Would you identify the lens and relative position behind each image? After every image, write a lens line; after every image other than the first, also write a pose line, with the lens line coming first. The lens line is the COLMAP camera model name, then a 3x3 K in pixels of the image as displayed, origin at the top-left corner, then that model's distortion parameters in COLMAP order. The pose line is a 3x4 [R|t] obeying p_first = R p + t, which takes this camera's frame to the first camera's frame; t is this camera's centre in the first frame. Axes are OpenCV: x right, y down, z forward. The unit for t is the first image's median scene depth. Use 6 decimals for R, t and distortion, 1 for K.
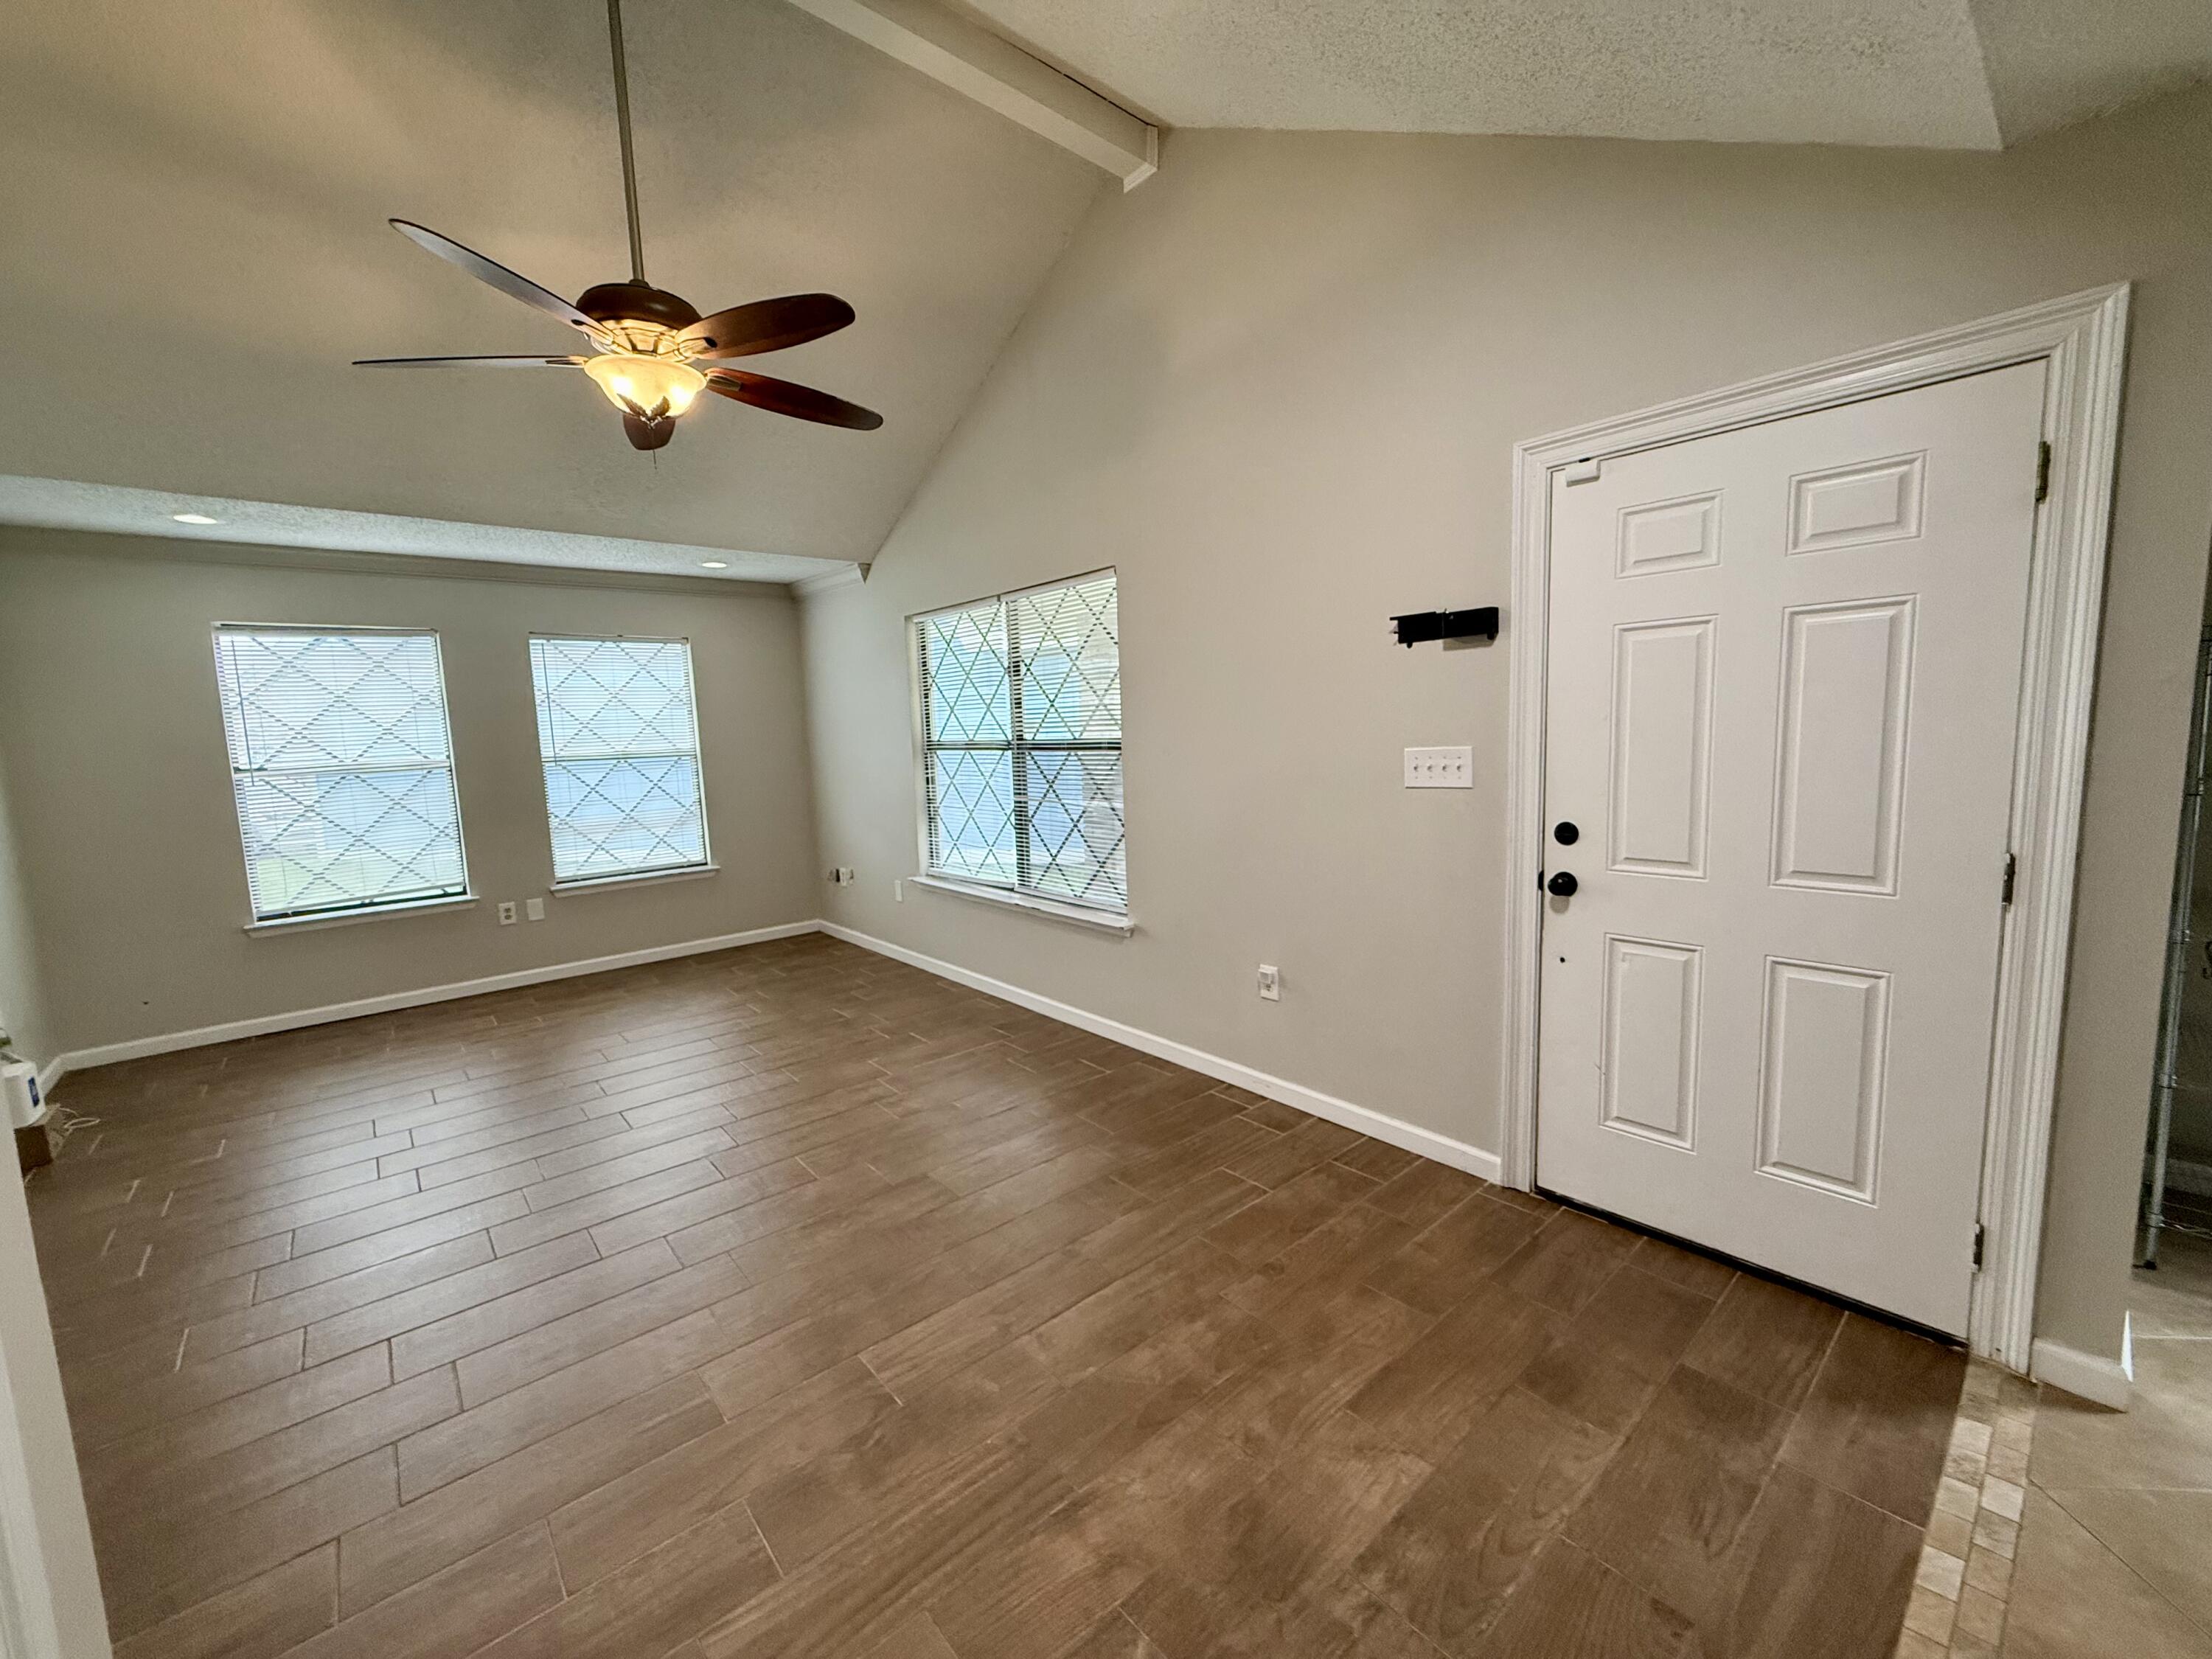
lens RADIAL K [[877.5, 0, 1101.9], [0, 877.5, 833.0], [0, 0, 1]] dist [-0.000249, 0.000235]
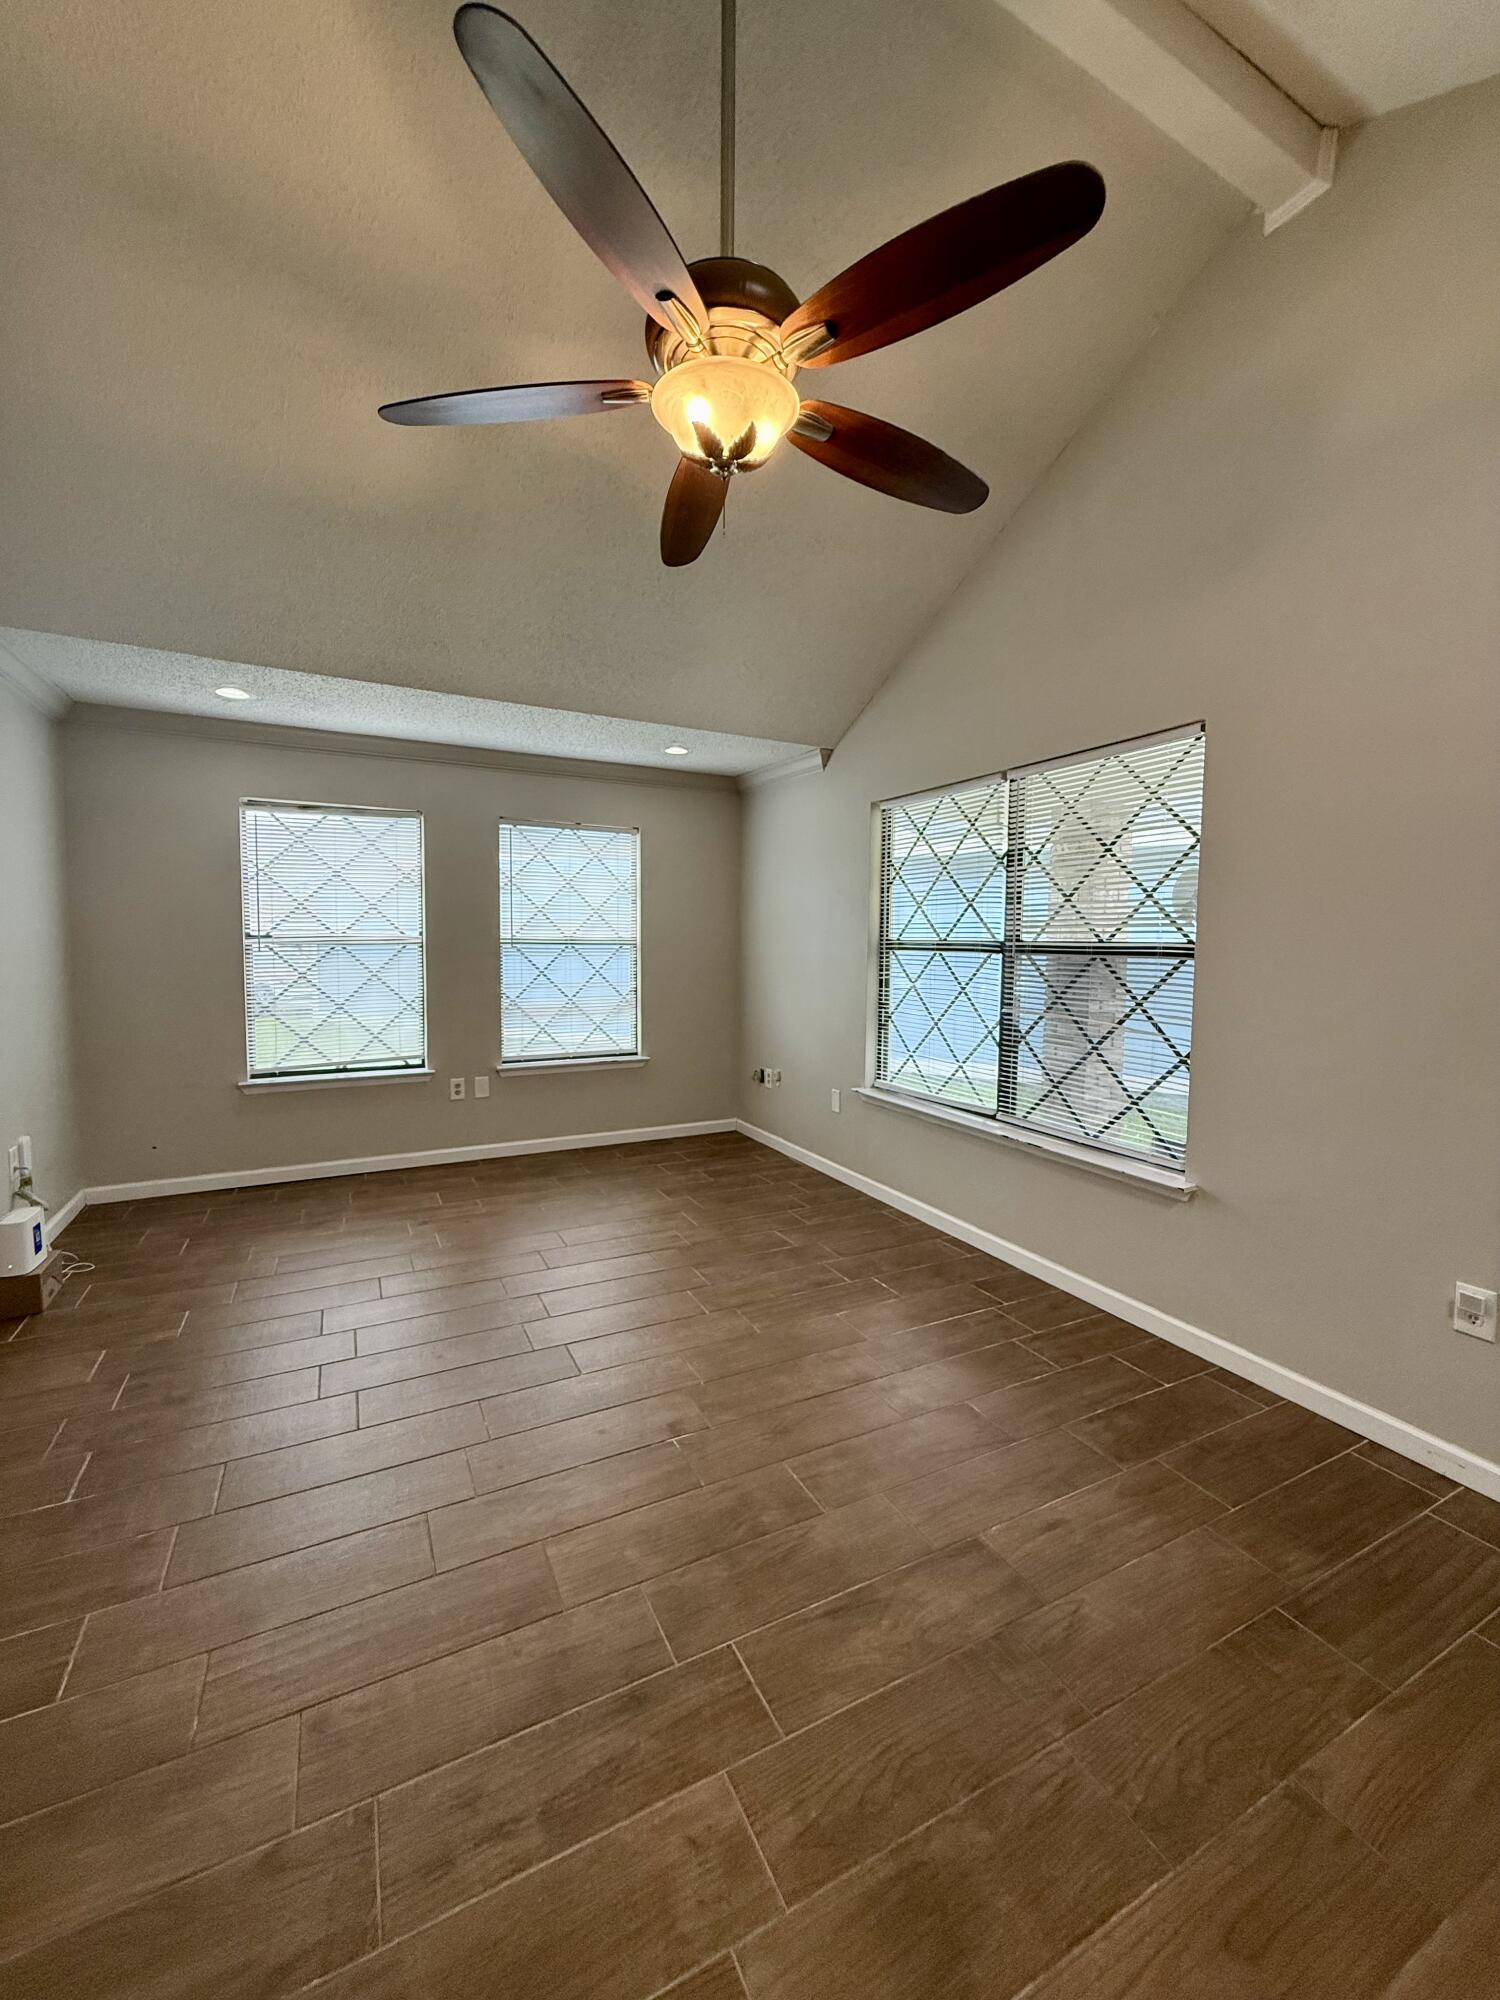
lens RADIAL K [[793.4, 0, 753.4], [0, 793.4, 1000.6], [0, 0, 1]] dist [-0.000249, 0.000235]
pose [[0.971956, 0.062939, -0.226583, -0.159024], [-0.072802, 0.996717, -0.035432, -0.003555], [0.223609, 0.050934, 0.973347, 0.196216]]
